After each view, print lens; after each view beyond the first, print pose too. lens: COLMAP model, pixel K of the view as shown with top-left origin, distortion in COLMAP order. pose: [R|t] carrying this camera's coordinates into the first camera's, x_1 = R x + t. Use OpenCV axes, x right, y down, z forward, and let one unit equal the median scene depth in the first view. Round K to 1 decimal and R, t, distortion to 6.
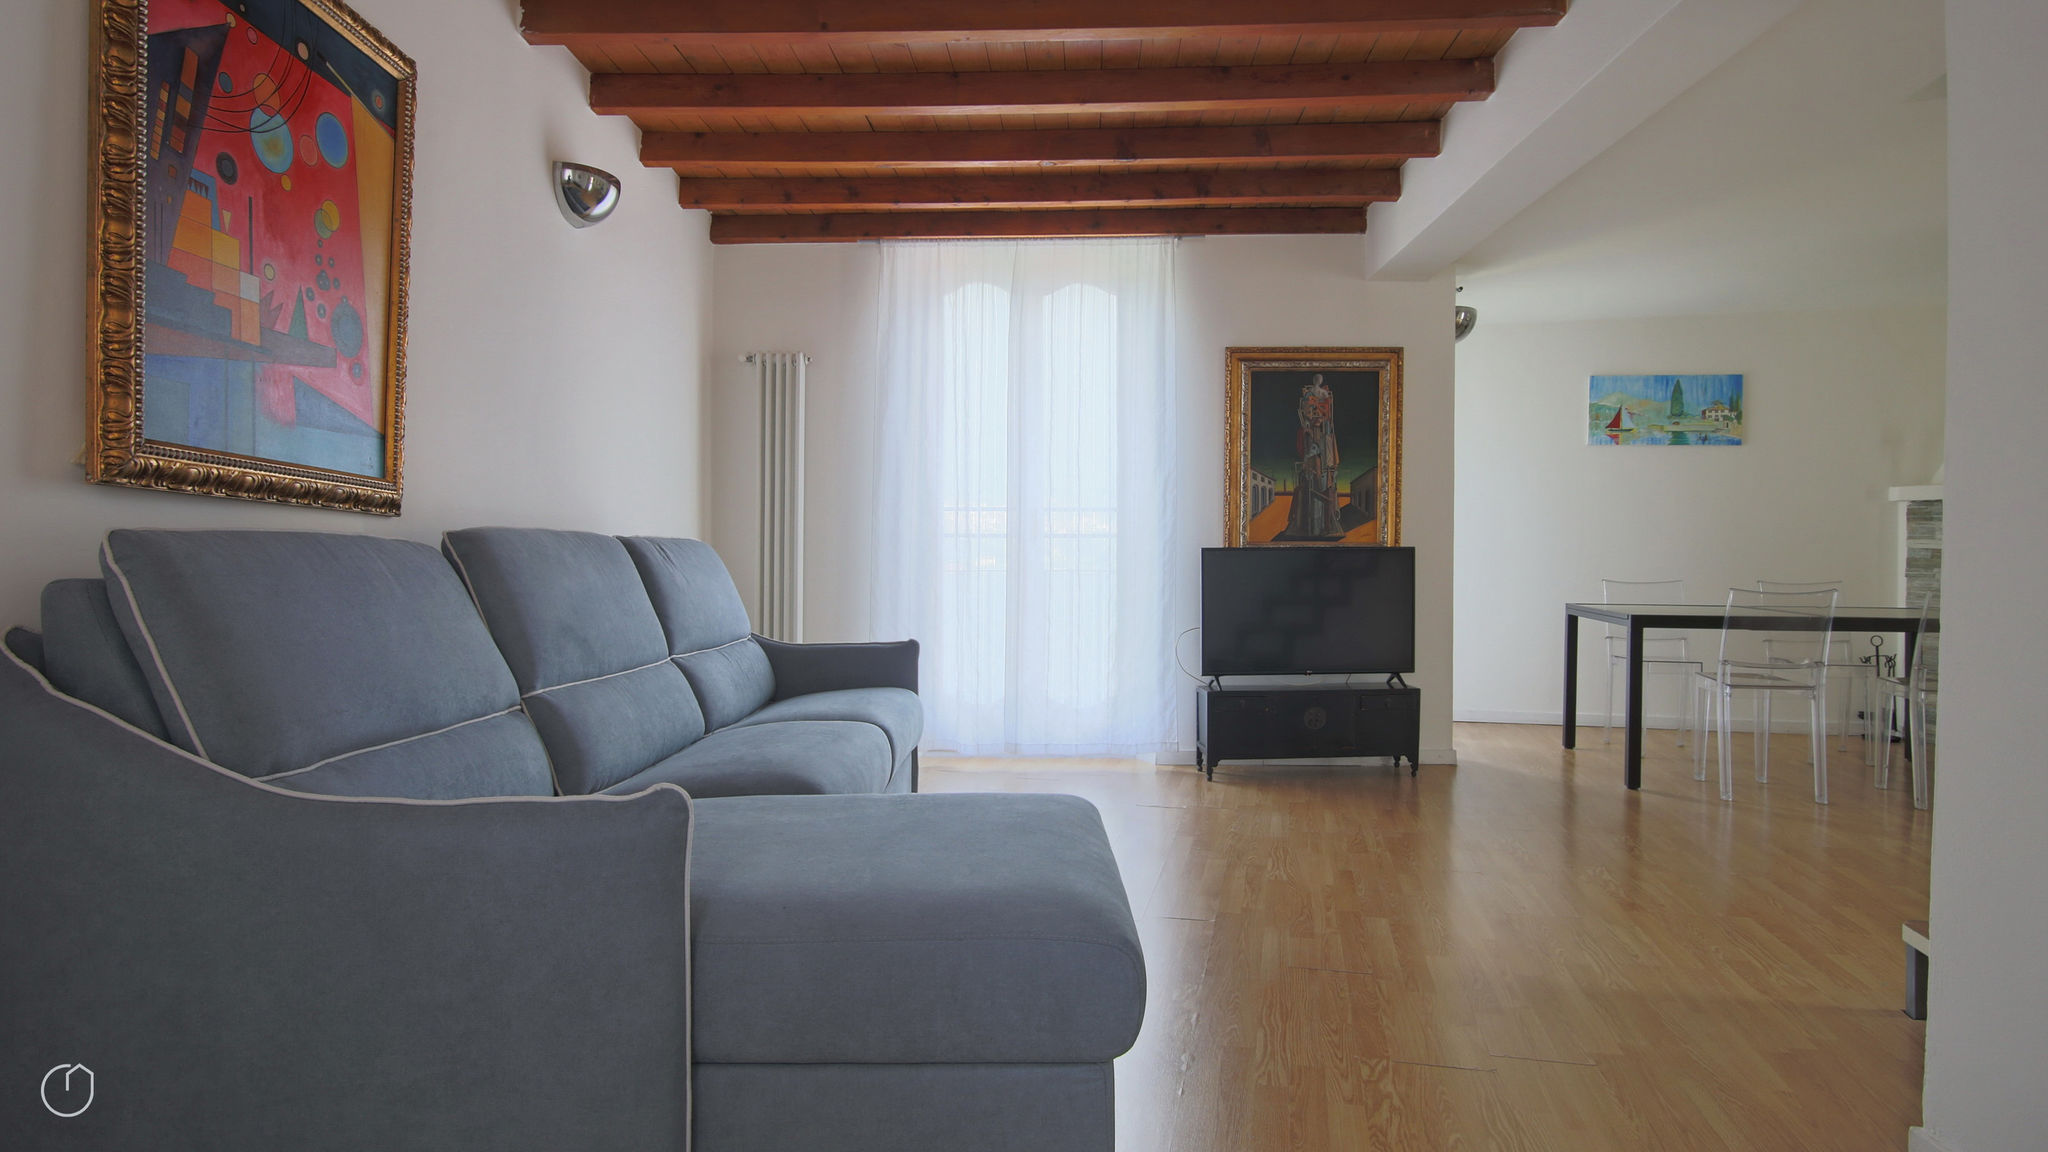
lens RADIAL K [[1062.9, 0, 1033.2], [0, 1062.9, 562.5], [0, 0, 1]] dist [-0.018759, -0.000189]
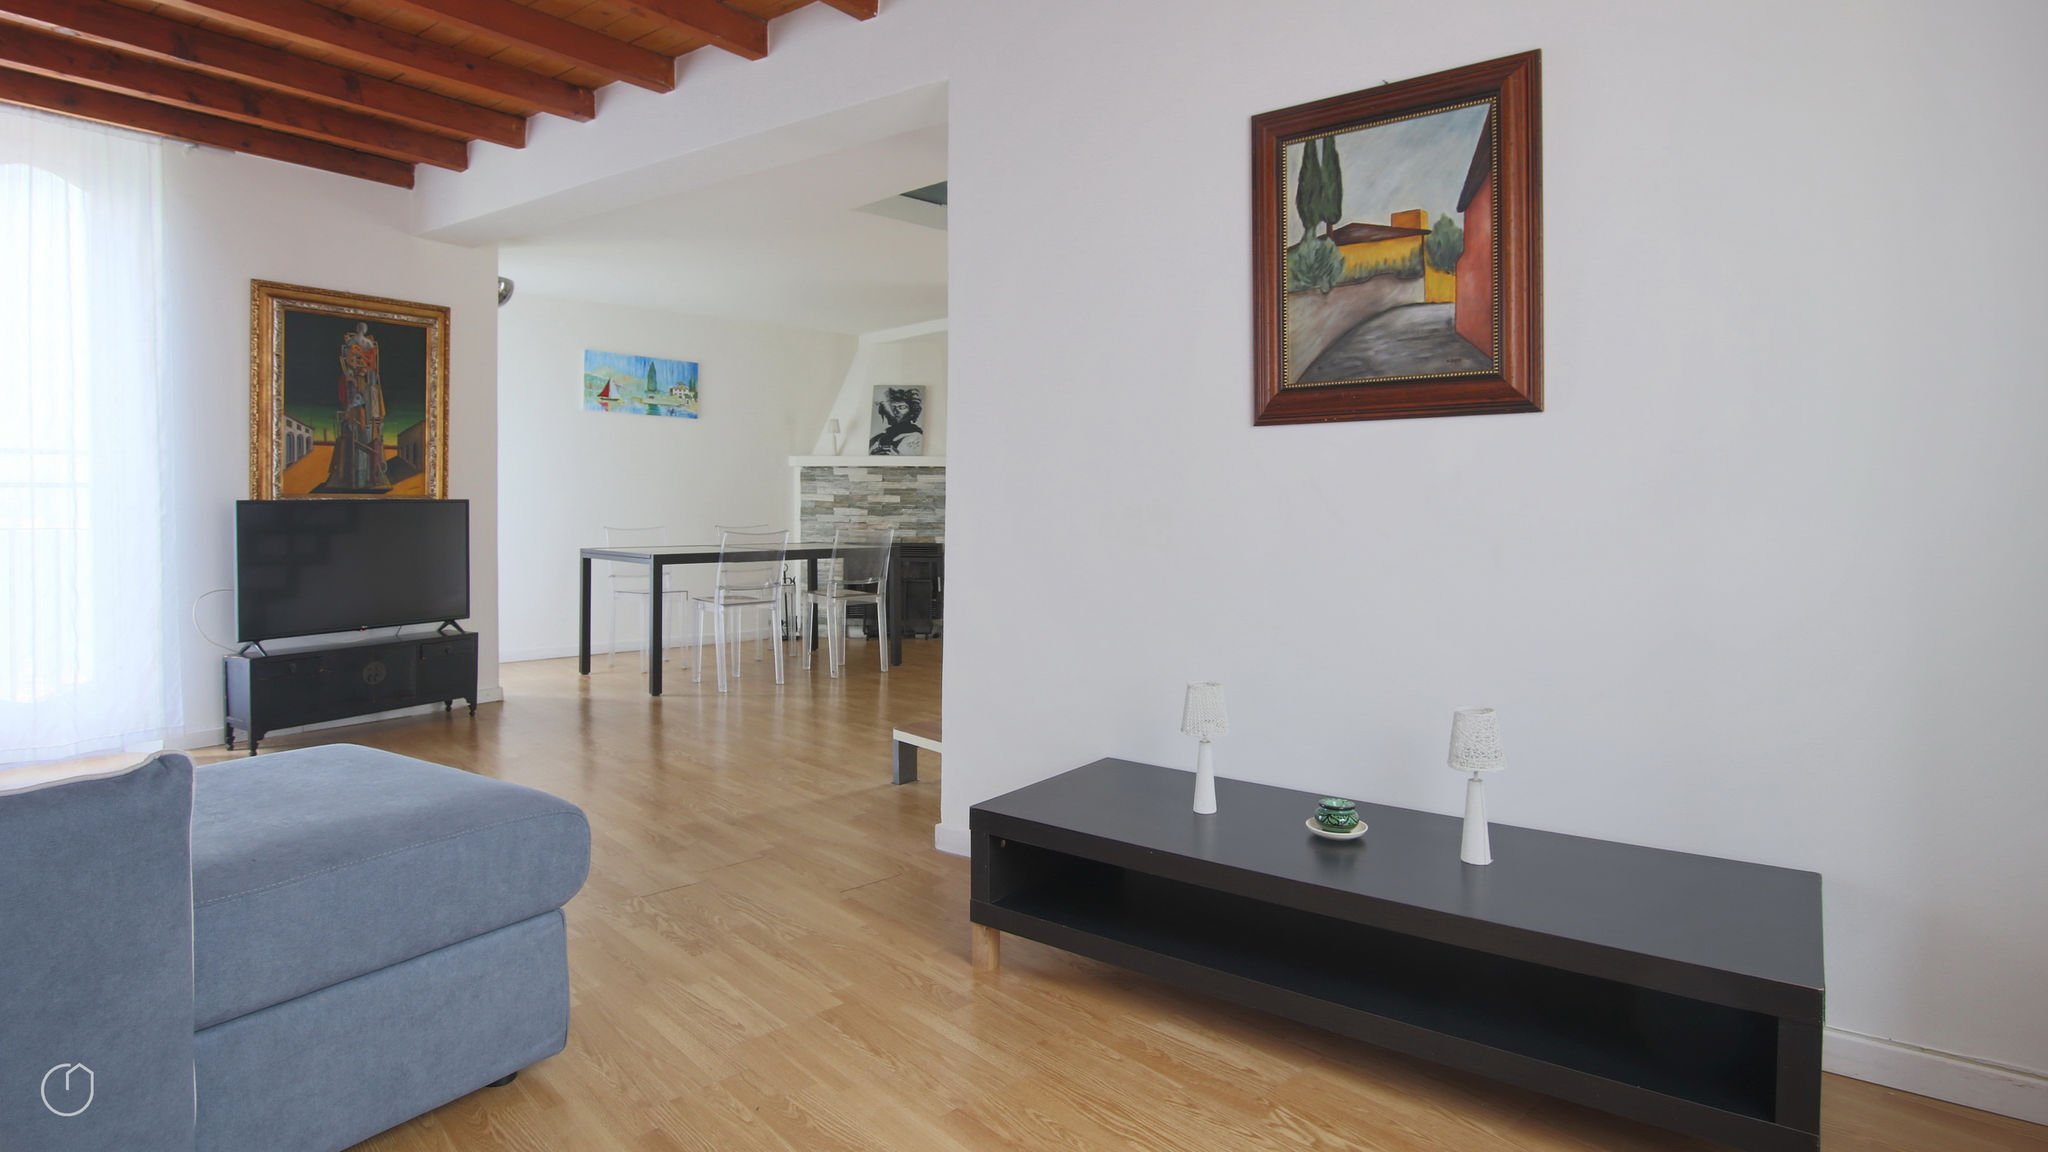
lens RADIAL K [[1062.9, 0, 1037.4], [0, 1062.9, 516.1], [0, 0, 1]] dist [-0.018759, -0.000189]
pose [[0.554195, -0.011967, 0.832301, -0.196411], [0.009362, 0.999923, 0.008143, -0.001387], [-0.832334, 0.003279, 0.554265, -0.054893]]
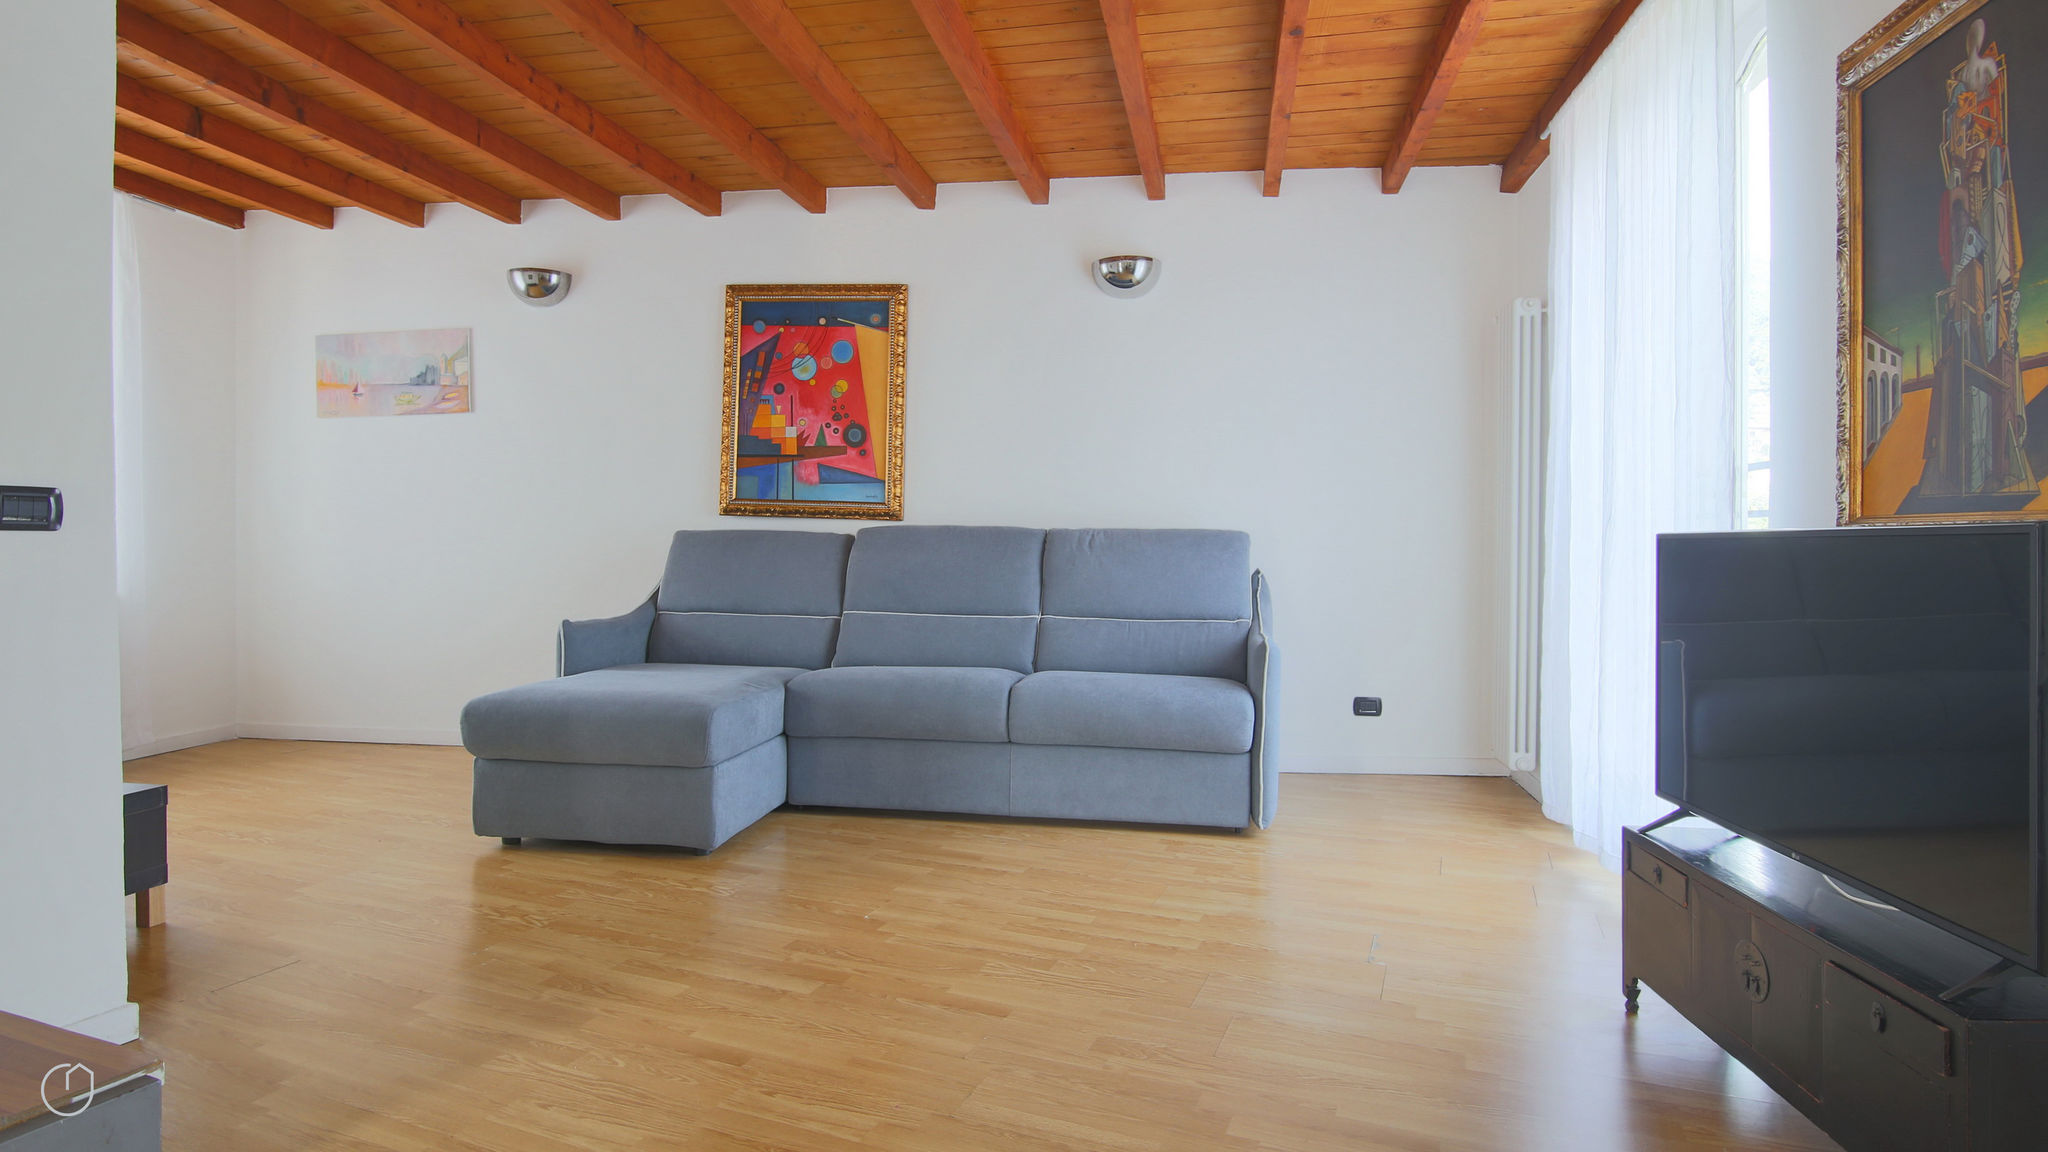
lens RADIAL K [[1062.9, 0, 1040.5], [0, 1062.9, 549.0], [0, 0, 1]] dist [-0.018759, -0.000189]
pose [[-0.144915, 0.007591, -0.989415, 0.643288], [-0.015558, 0.999829, 0.009950, -0.006545], [0.989322, 0.016836, -0.144772, 0.753197]]
